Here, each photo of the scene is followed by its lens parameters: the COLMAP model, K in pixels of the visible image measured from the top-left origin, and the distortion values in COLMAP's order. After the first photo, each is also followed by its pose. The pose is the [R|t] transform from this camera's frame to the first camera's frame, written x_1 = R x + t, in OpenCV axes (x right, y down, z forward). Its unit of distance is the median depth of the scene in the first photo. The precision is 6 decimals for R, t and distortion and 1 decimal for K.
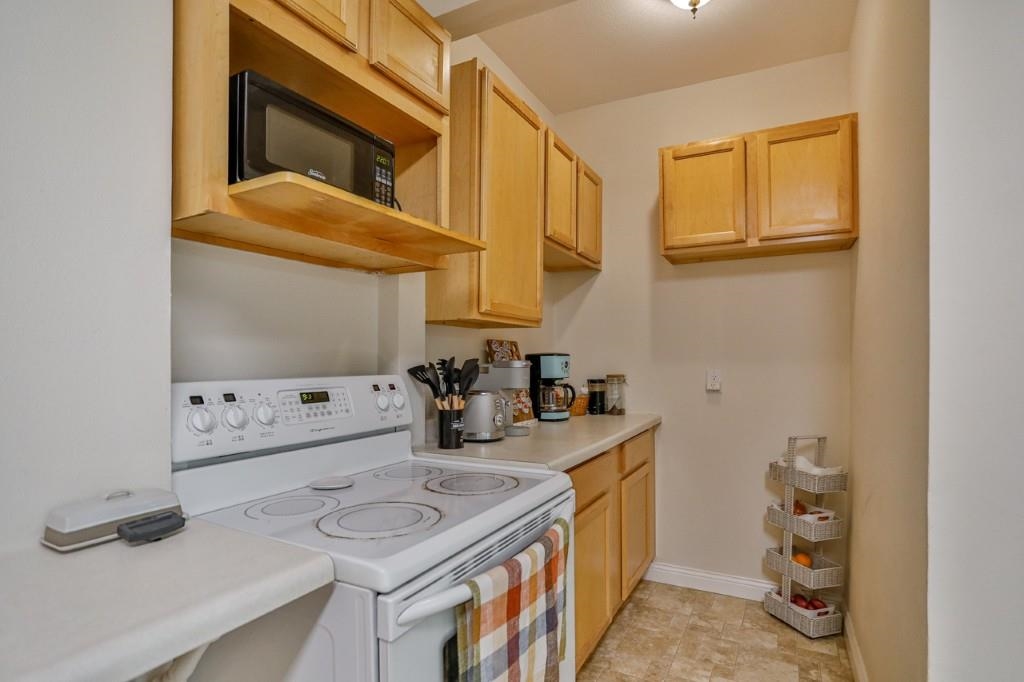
lens RADIAL K [[525.7, 0, 514.9], [0, 525.7, 362.2], [0, 0, 1]] dist [-0.047564, 0.025154]
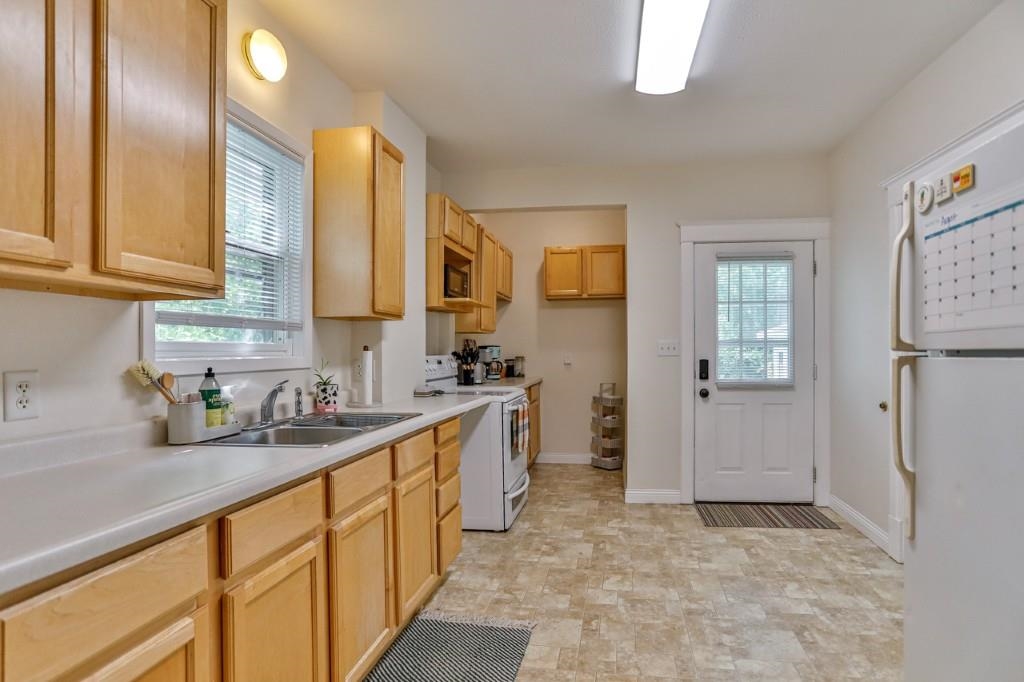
lens RADIAL K [[525.7, 0, 559.8], [0, 525.7, 351.3], [0, 0, 1]] dist [-0.047564, 0.025154]
pose [[0.931689, -0.004904, 0.363224, -0.586148], [0.005740, 0.999983, -0.001222, 0.012034], [-0.363212, 0.003224, 0.931701, -1.346330]]
